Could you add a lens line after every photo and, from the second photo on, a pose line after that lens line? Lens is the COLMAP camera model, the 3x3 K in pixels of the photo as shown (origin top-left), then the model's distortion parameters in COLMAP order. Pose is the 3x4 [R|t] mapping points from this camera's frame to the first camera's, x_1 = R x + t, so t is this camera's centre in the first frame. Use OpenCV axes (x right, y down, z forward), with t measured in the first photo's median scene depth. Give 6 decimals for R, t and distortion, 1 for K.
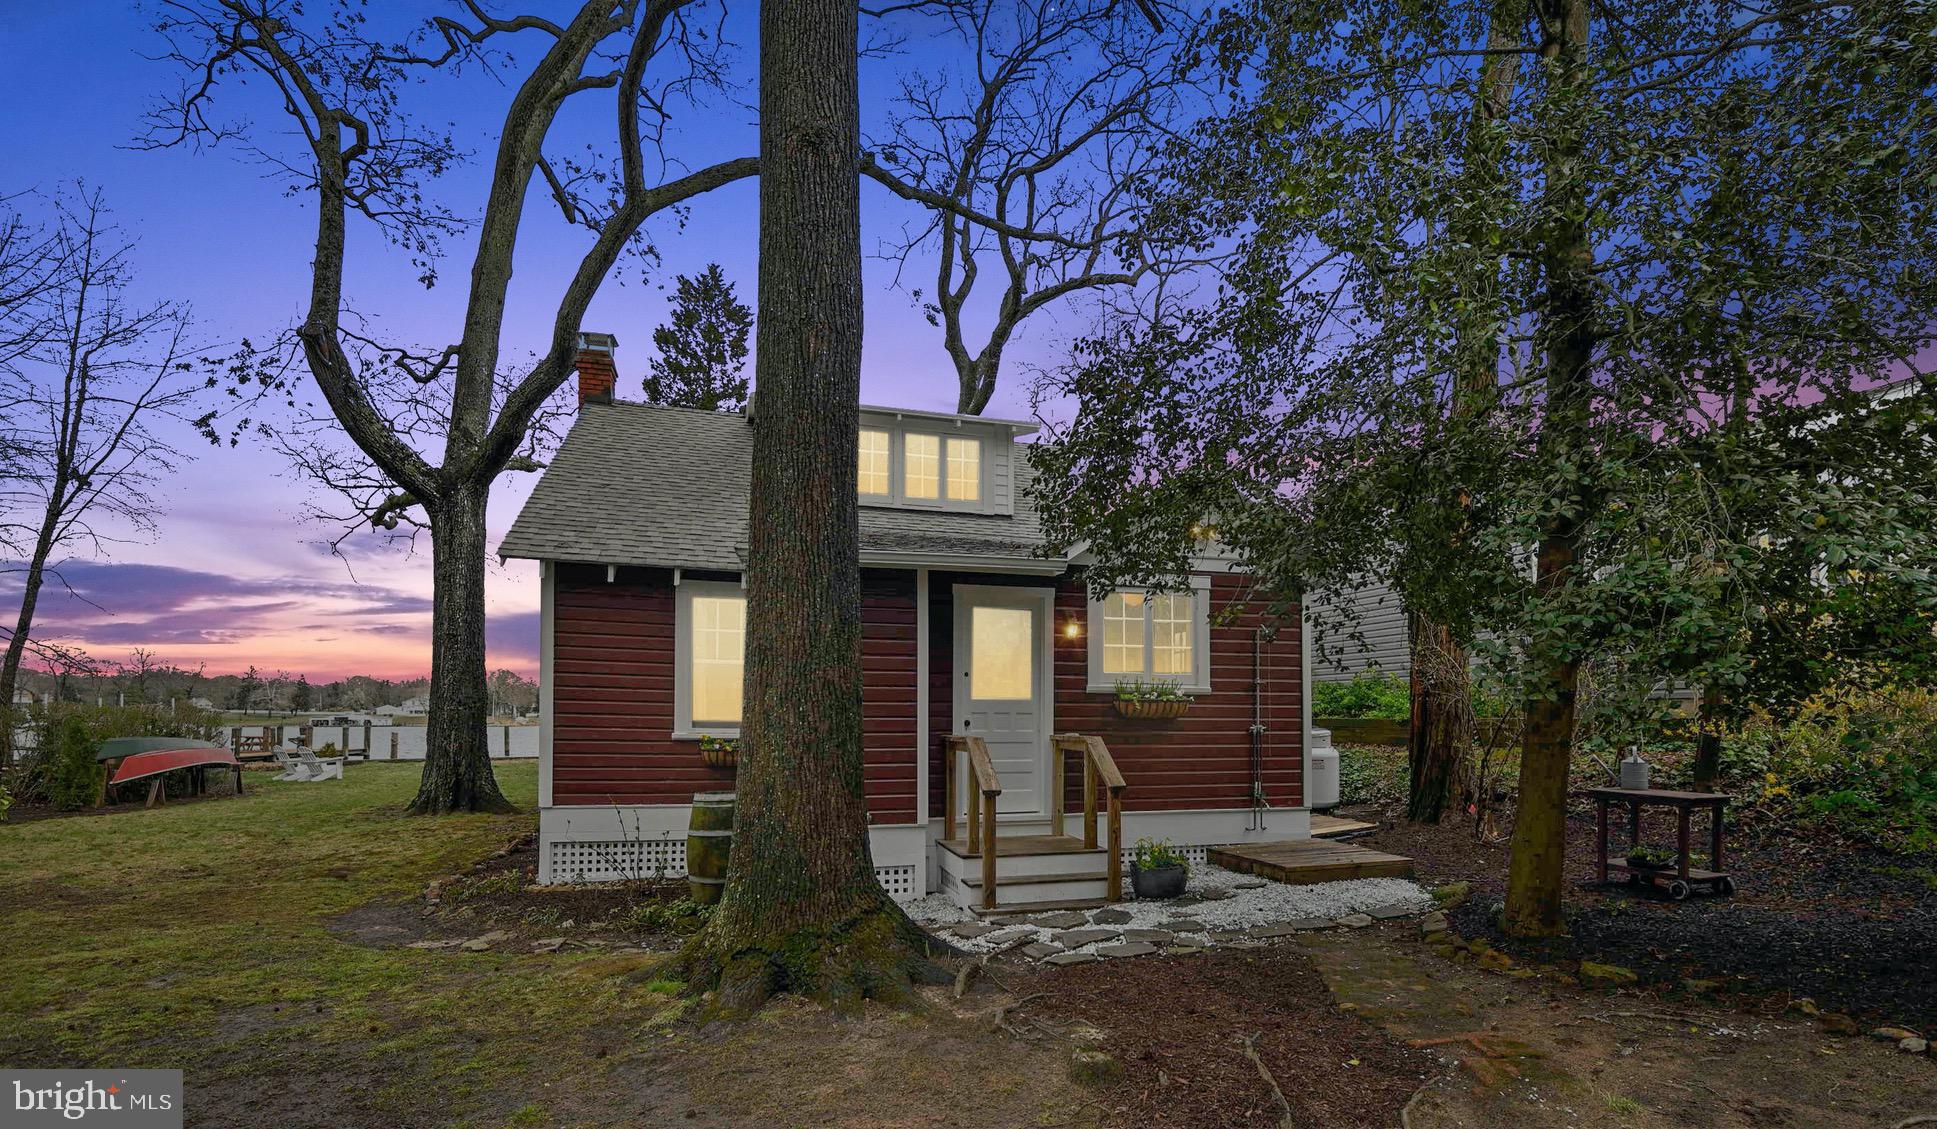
lens RADIAL K [[1951.0, 0, 968.5], [0, 1951.0, 564.5], [0, 0, 1]] dist [-0.004186, 0.001415]
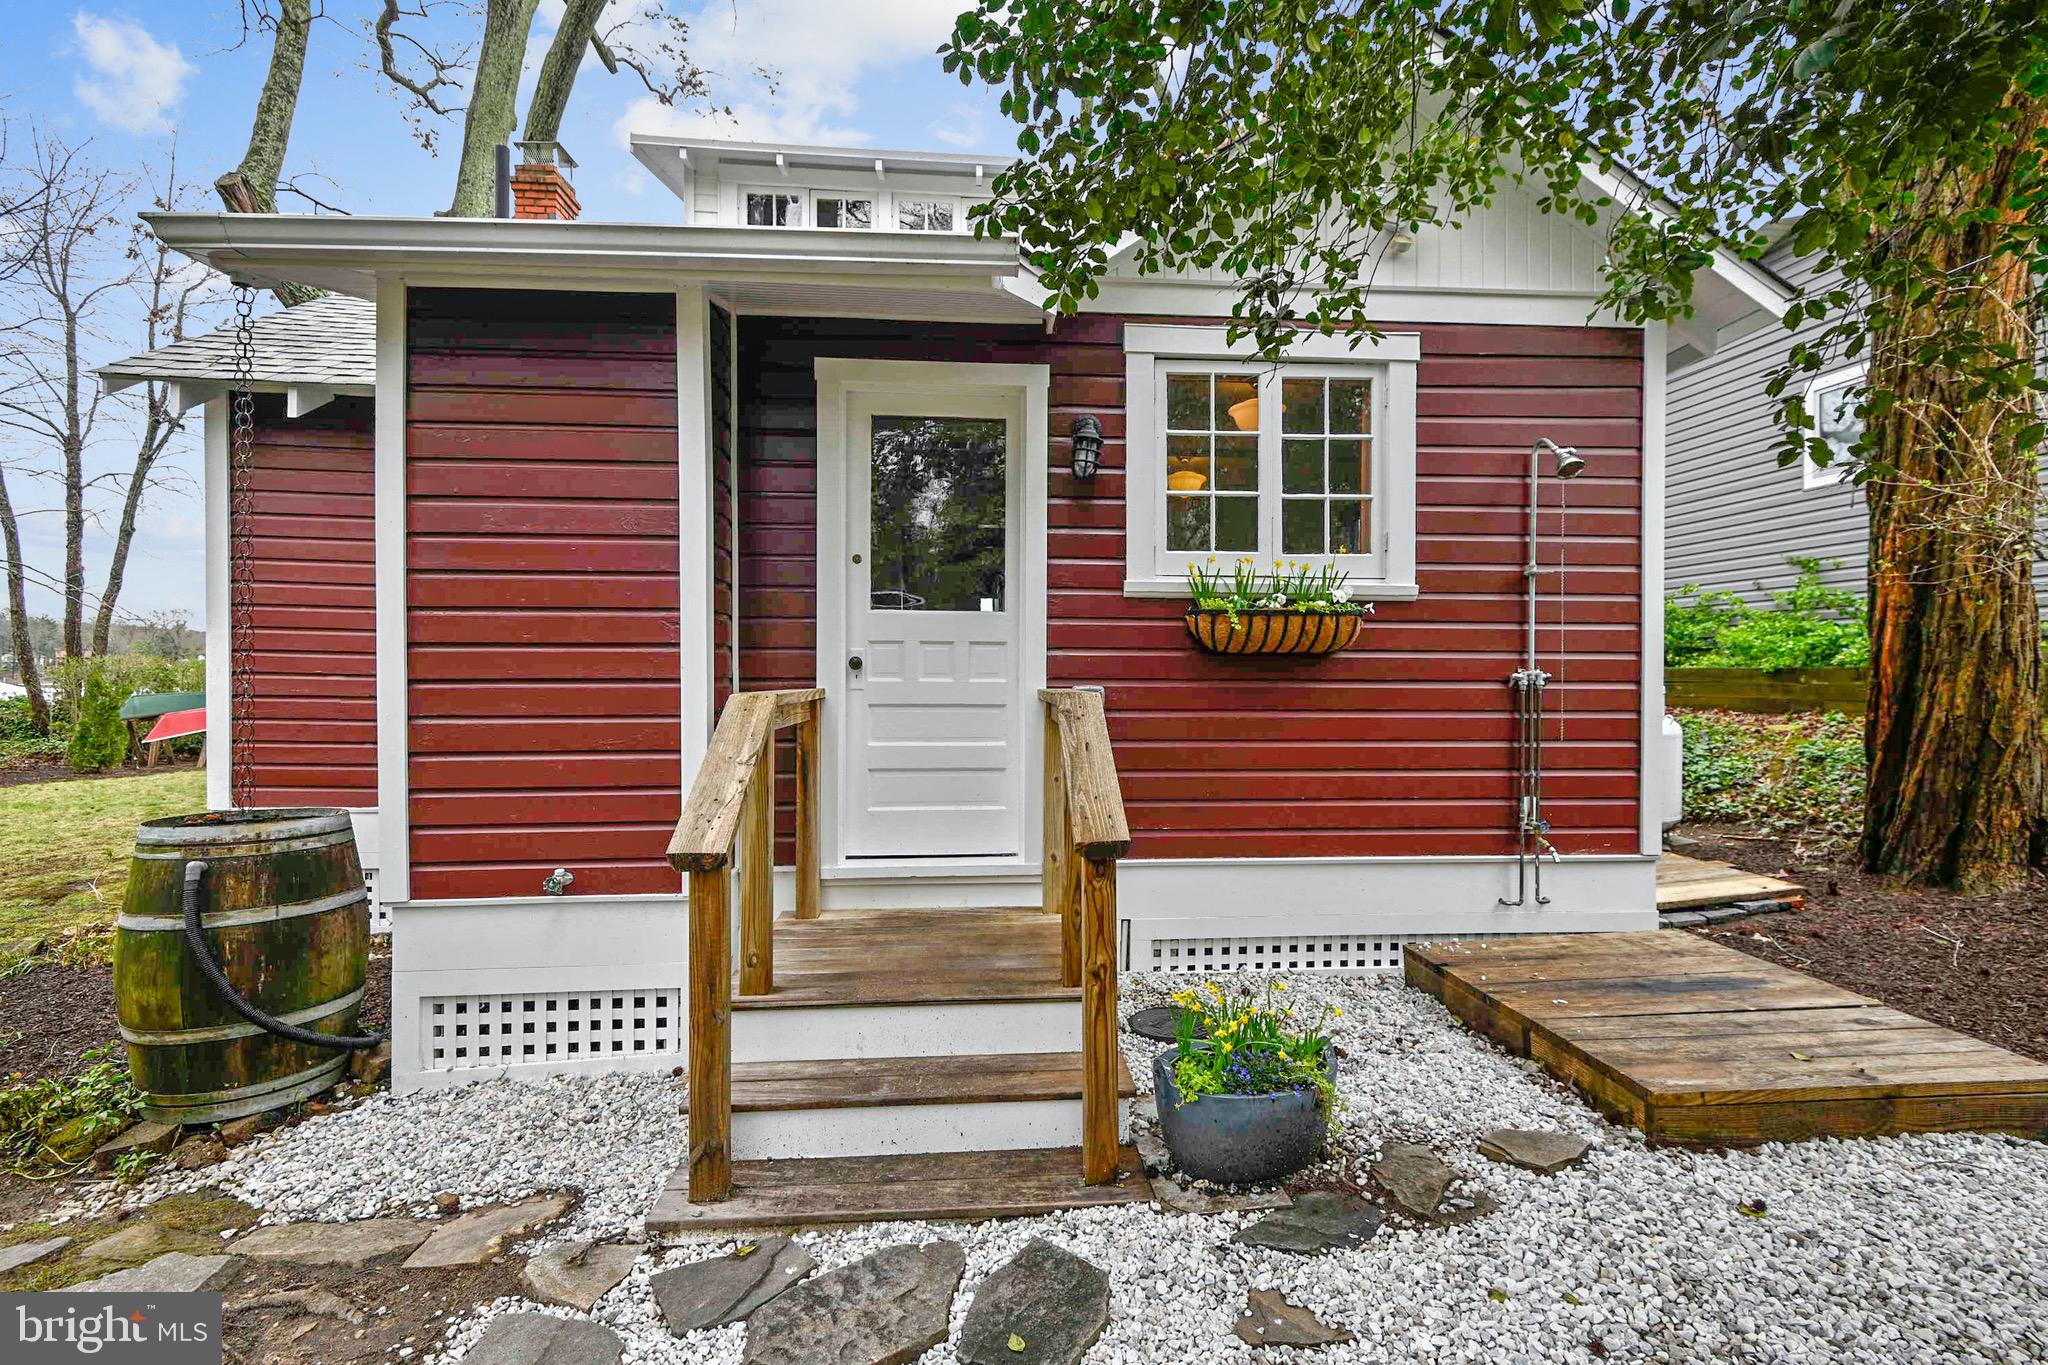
lens RADIAL K [[937.0, 0, 1073.8], [0, 937.0, 676.1], [0, 0, 1]] dist [0.004883, 0.000077]
pose [[0.968038, -0.000751, -0.250802, 0.101432], [0.017683, 0.997711, 0.065266, 0.068207], [0.250179, -0.067615, 0.965836, 0.769866]]
